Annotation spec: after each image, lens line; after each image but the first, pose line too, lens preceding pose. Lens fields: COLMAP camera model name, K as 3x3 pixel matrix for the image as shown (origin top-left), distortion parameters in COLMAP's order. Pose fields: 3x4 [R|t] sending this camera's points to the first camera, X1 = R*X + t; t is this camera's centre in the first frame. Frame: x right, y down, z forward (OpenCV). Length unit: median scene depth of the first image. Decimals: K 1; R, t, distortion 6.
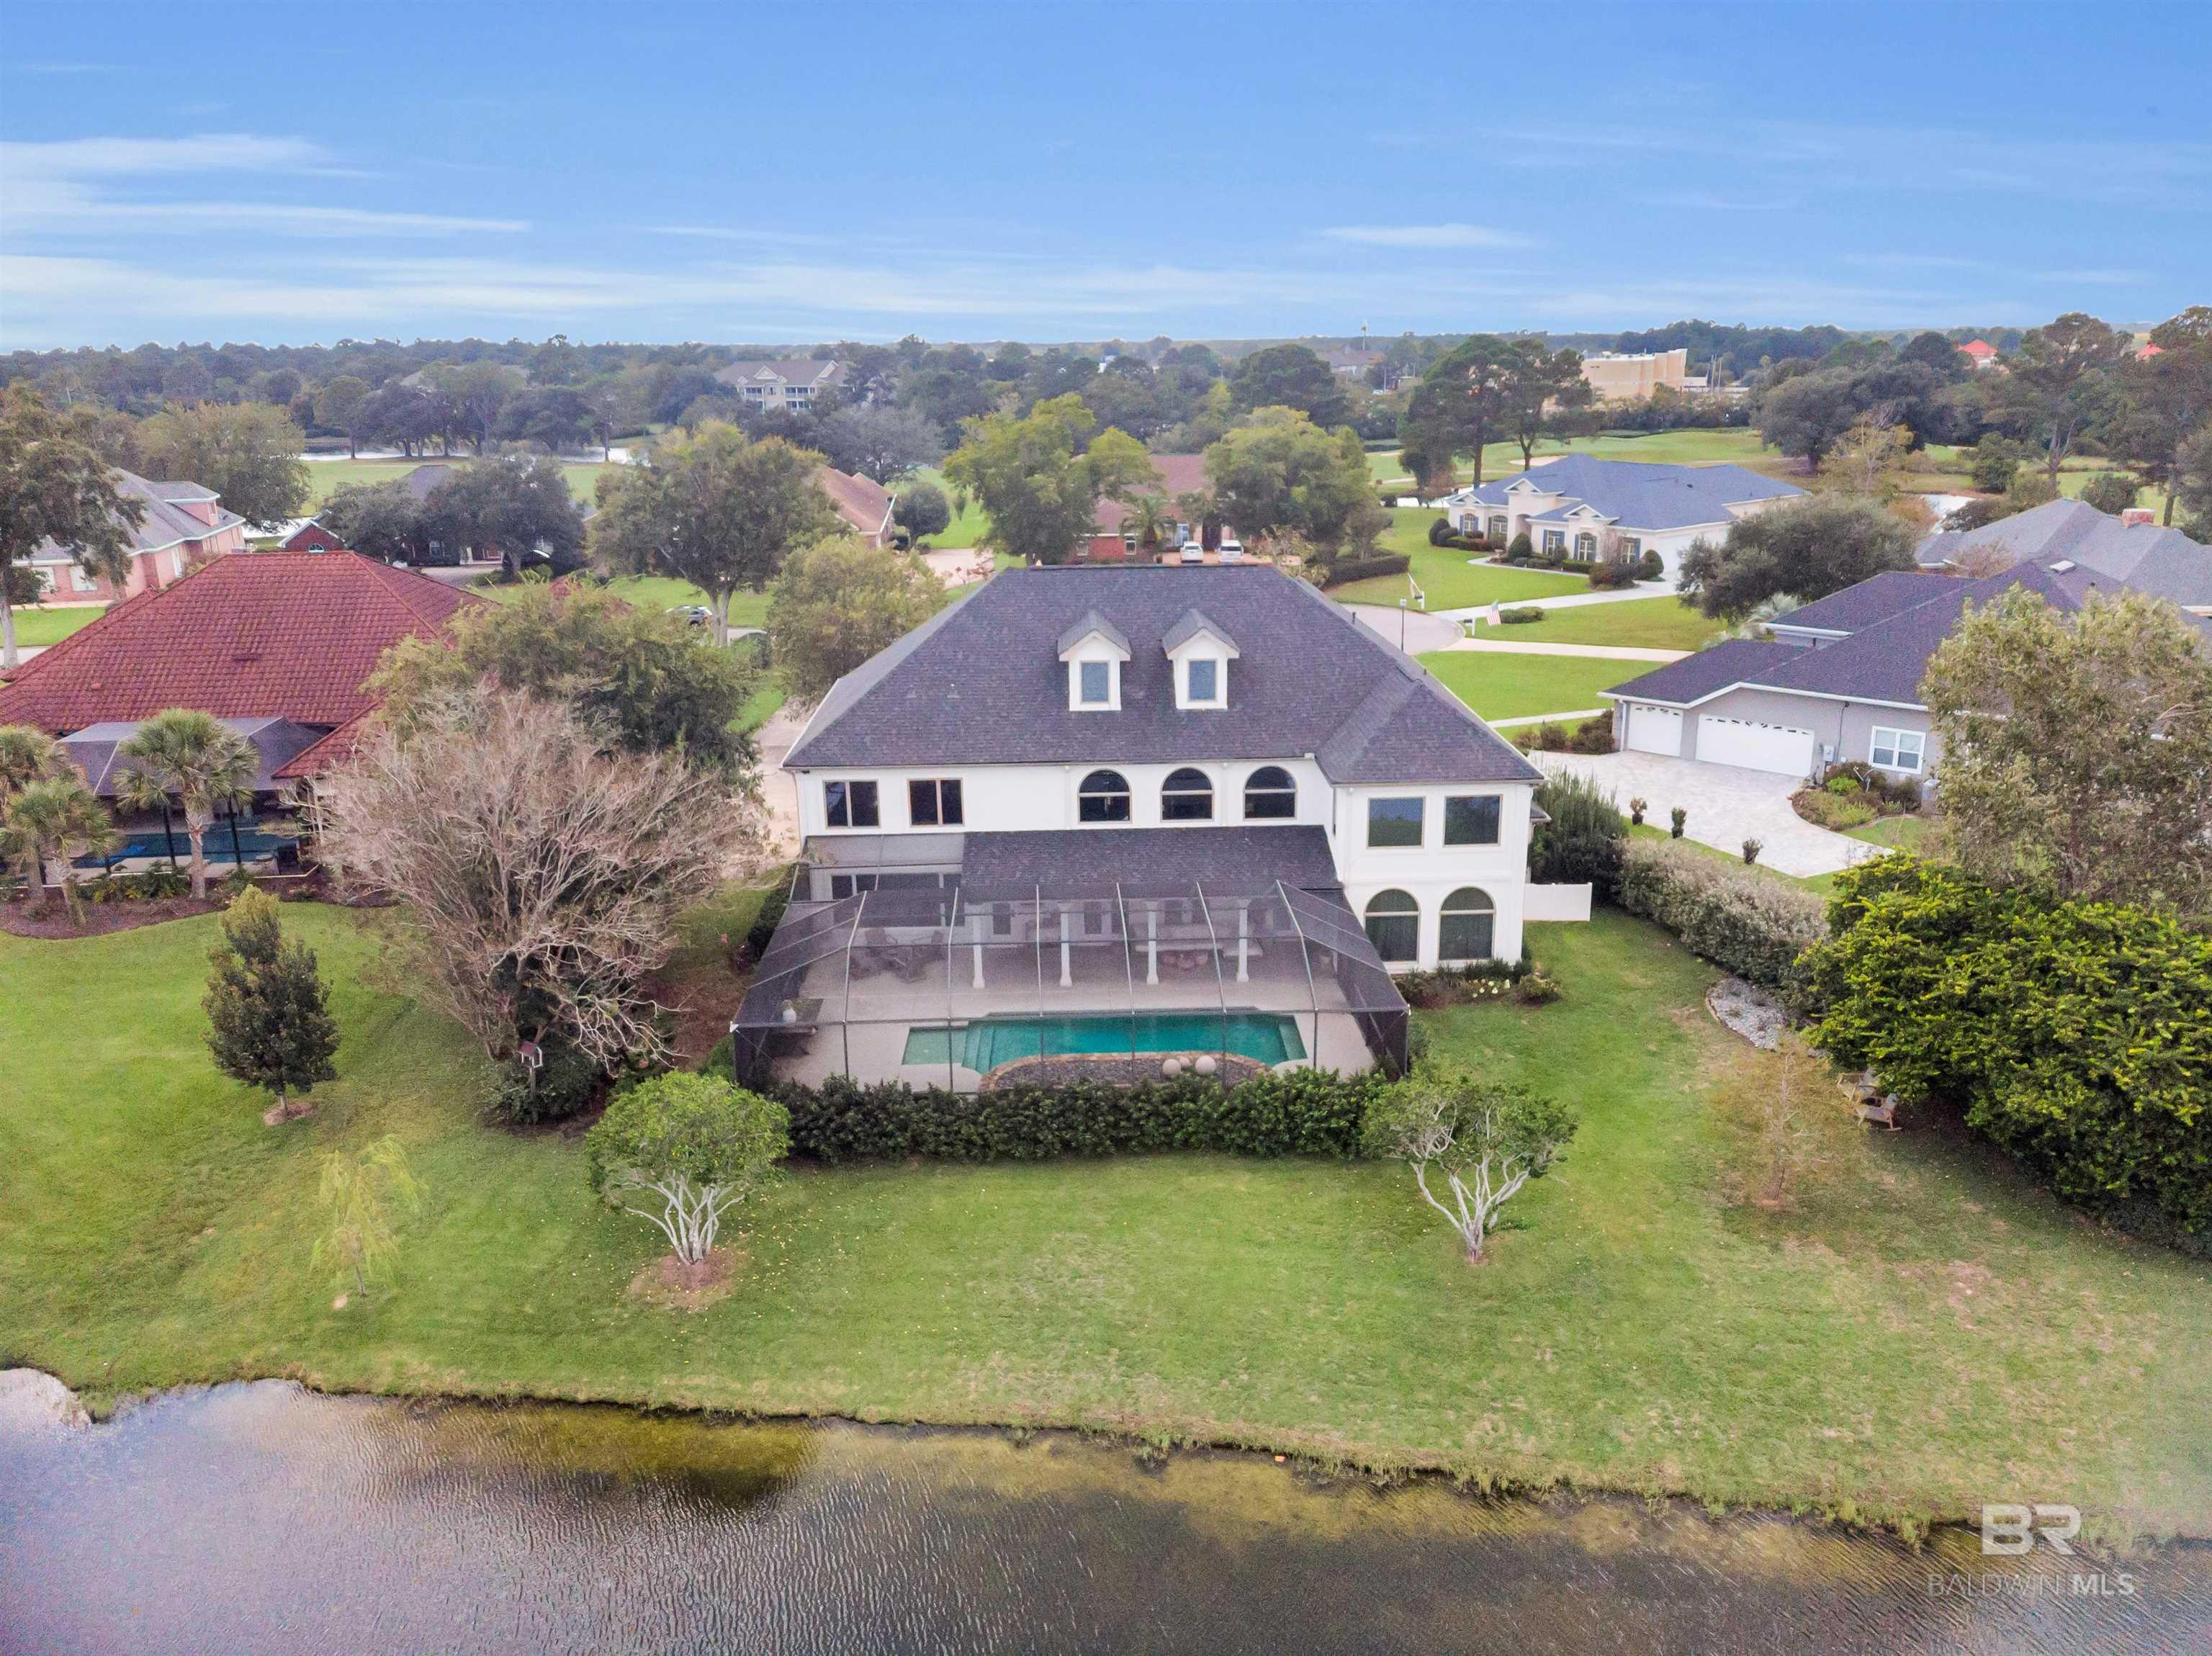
lens RADIAL K [[1540.2, 0, 1146.8], [0, 1540.2, 821.1], [0, 0, 1]] dist [-0.001930, -0.002745]
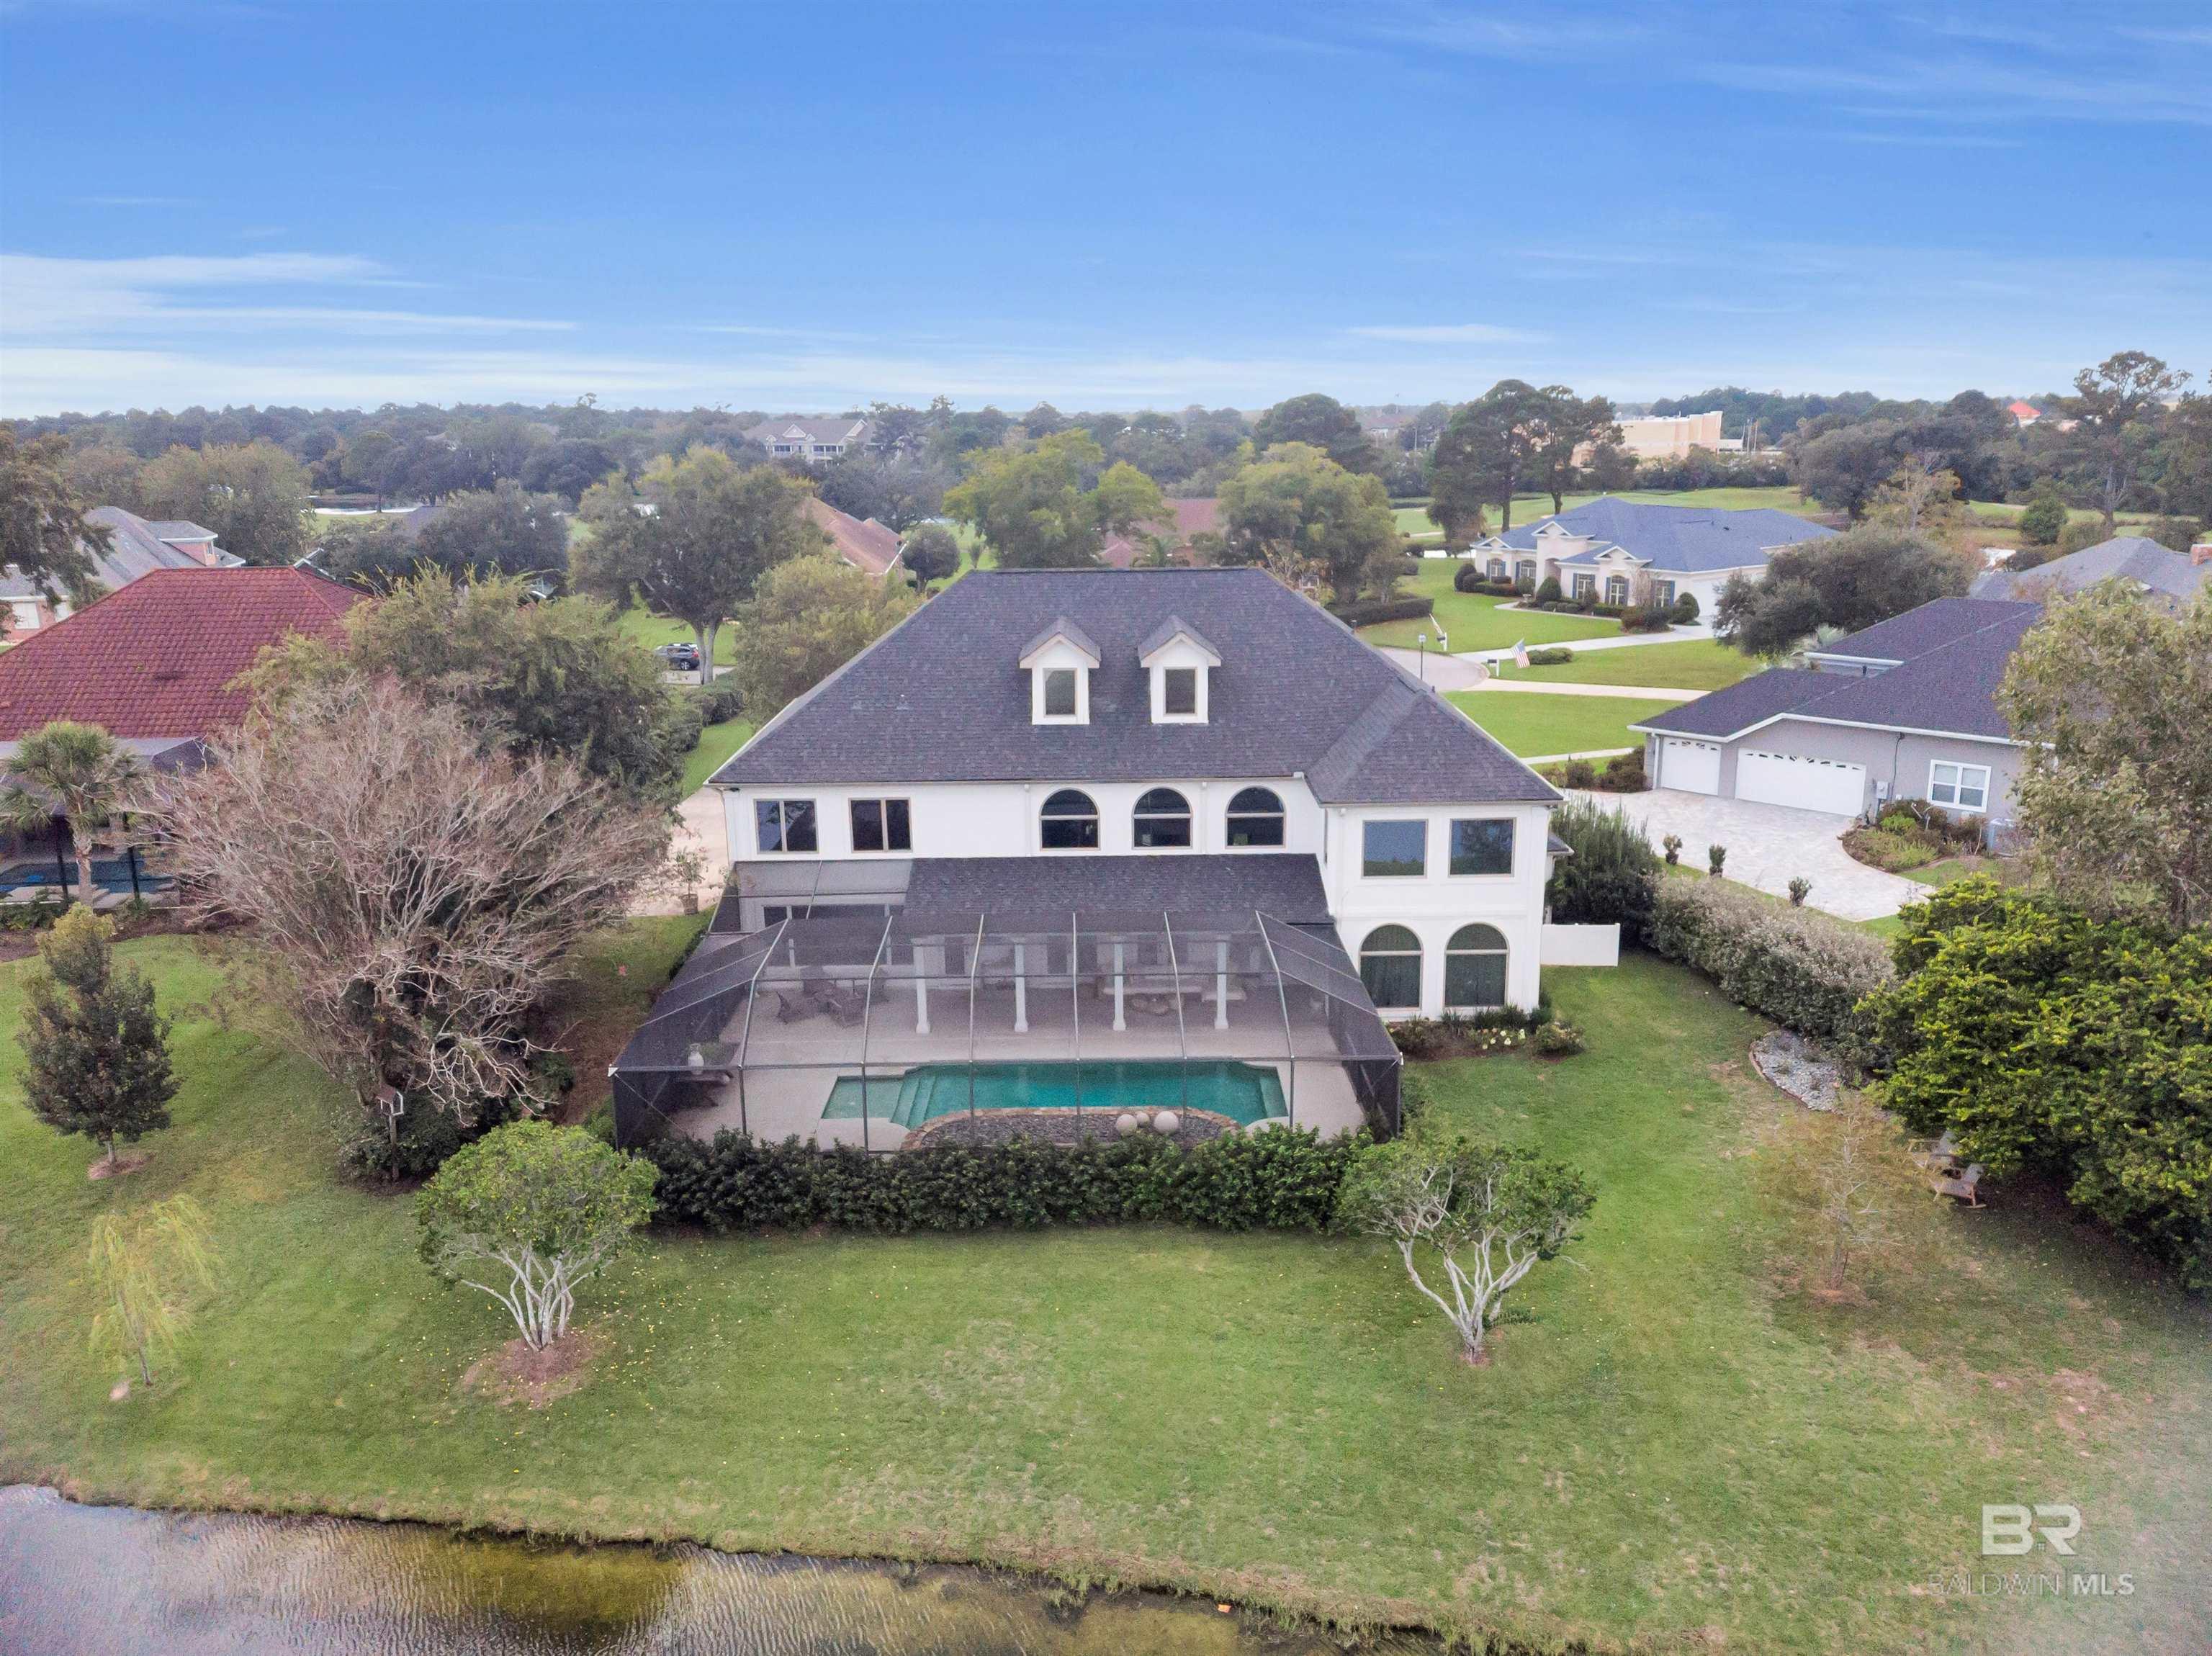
lens RADIAL K [[1545.6, 0, 1142.8], [0, 1545.6, 832.4], [0, 0, 1]] dist [-0.019762, 0.031213]
pose [[0.999706, 0.006423, -0.023366, 0.043805], [-0.007227, 0.999378, -0.034515, 0.026268], [0.023130, 0.034674, 0.999131, 0.130137]]
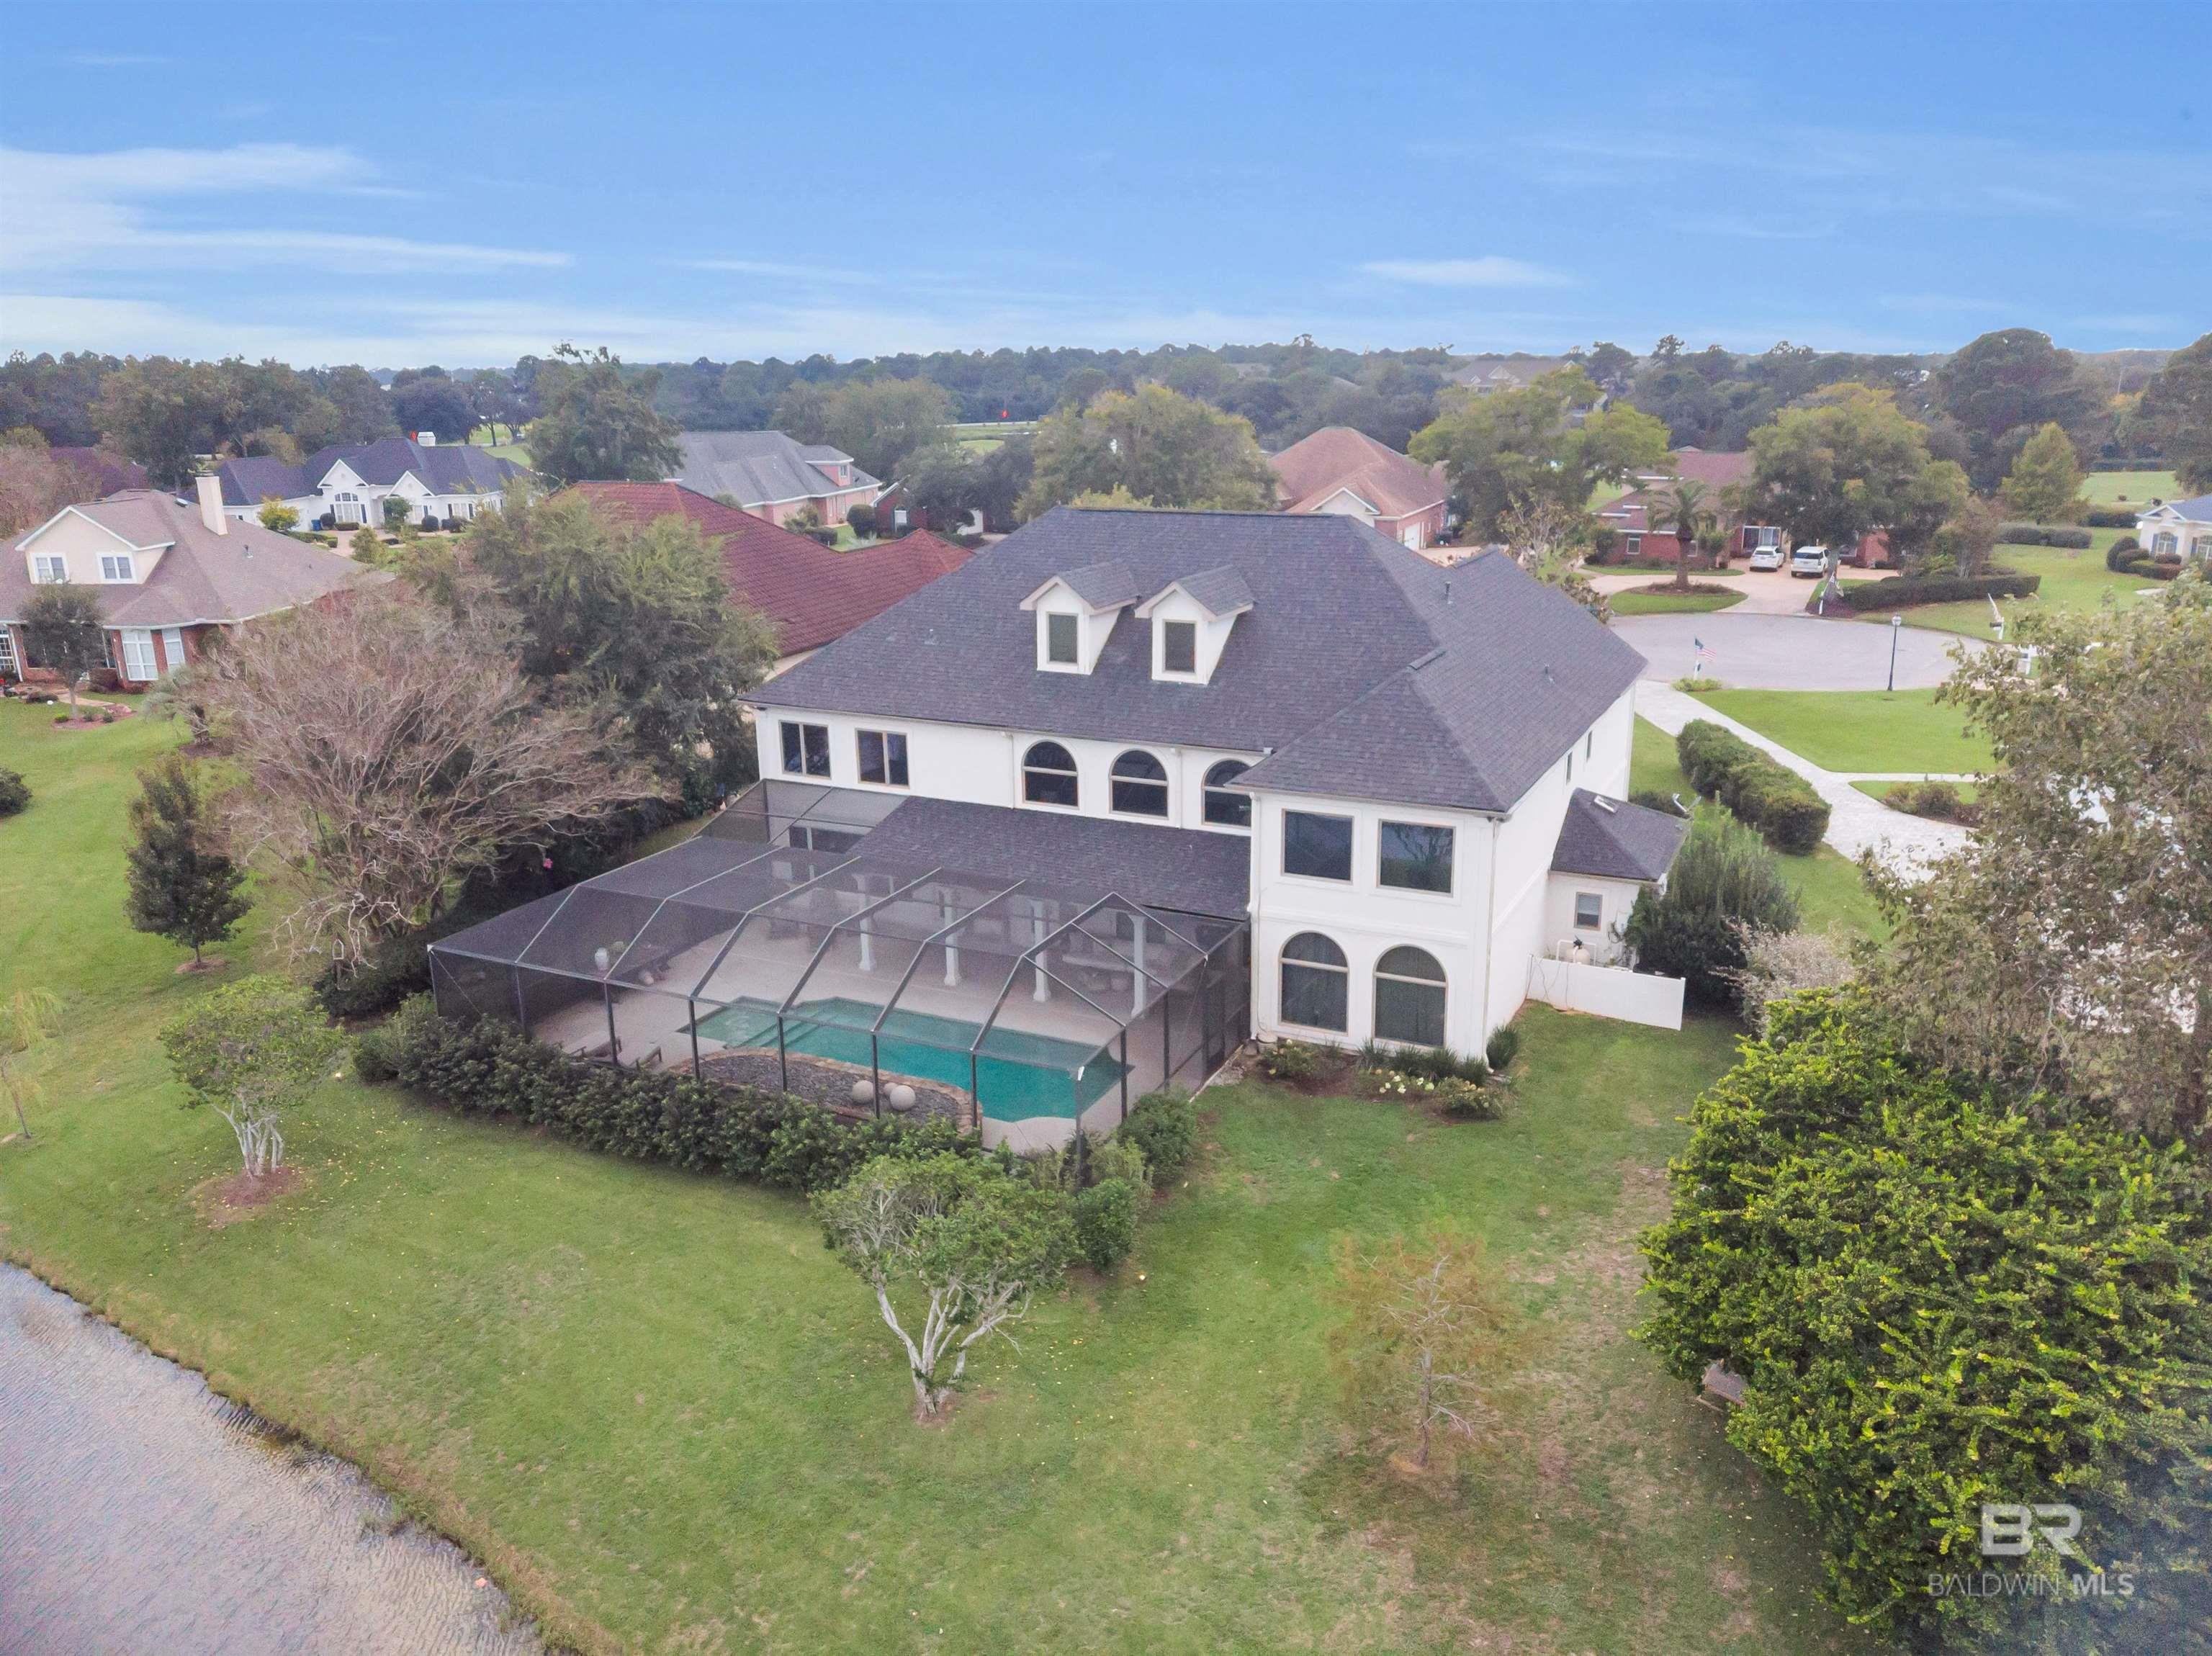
lens RADIAL K [[1568.8, 0, 1207.3], [0, 1568.8, 830.7], [0, 0, 1]] dist [-0.003356, -0.002179]
pose [[0.894307, 0.129847, -0.428199, 0.510057], [-0.132135, 0.990928, 0.024520, -0.021133], [0.427499, 0.034652, 0.903352, 0.315311]]
